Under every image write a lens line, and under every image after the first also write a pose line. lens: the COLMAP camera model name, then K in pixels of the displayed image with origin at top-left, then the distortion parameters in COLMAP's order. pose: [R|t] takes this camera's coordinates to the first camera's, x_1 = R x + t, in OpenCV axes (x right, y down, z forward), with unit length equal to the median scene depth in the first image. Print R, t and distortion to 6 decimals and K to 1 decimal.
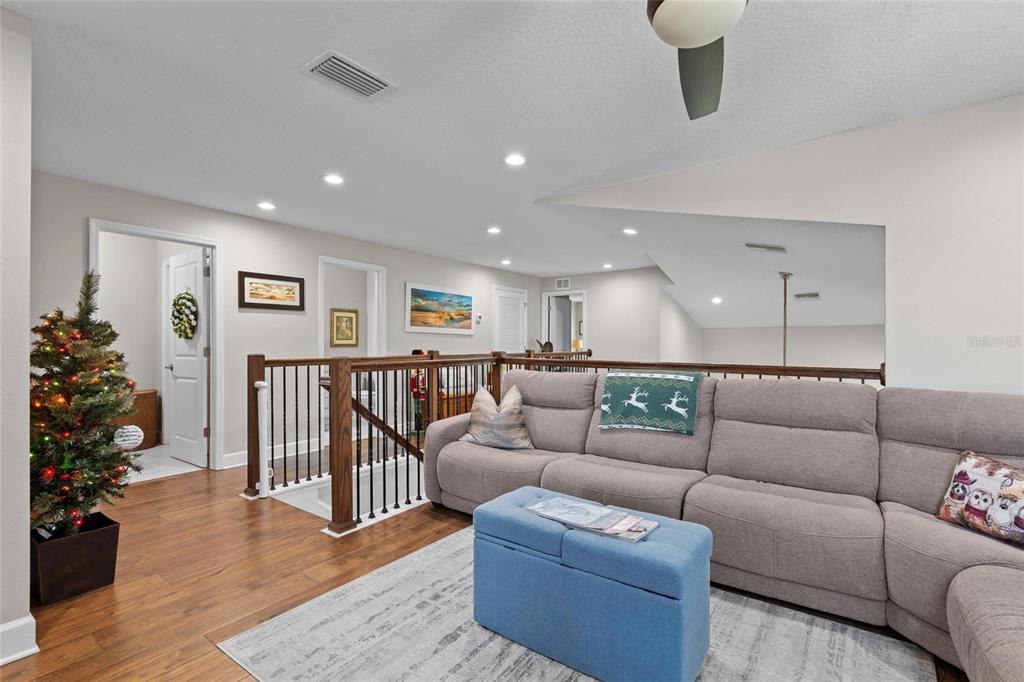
lens RADIAL K [[473.9, 0, 512.1], [0, 473.9, 344.7], [0, 0, 1]] dist [0.005537, 0.000313]
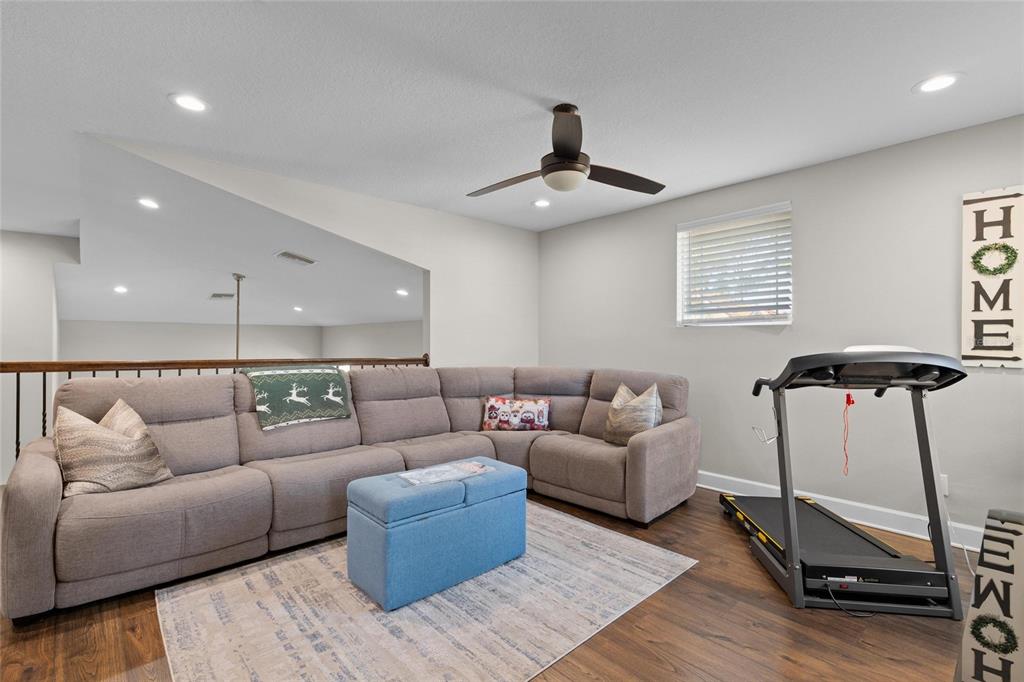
lens RADIAL K [[473.9, 0, 505.4], [0, 473.9, 342.5], [0, 0, 1]] dist [0.005537, 0.000313]
pose [[0.202319, 0.000676, 0.979319, -0.683965], [-0.005134, 0.999987, 0.000371, -0.002014], [-0.979306, -0.005103, 0.202320, 0.358505]]
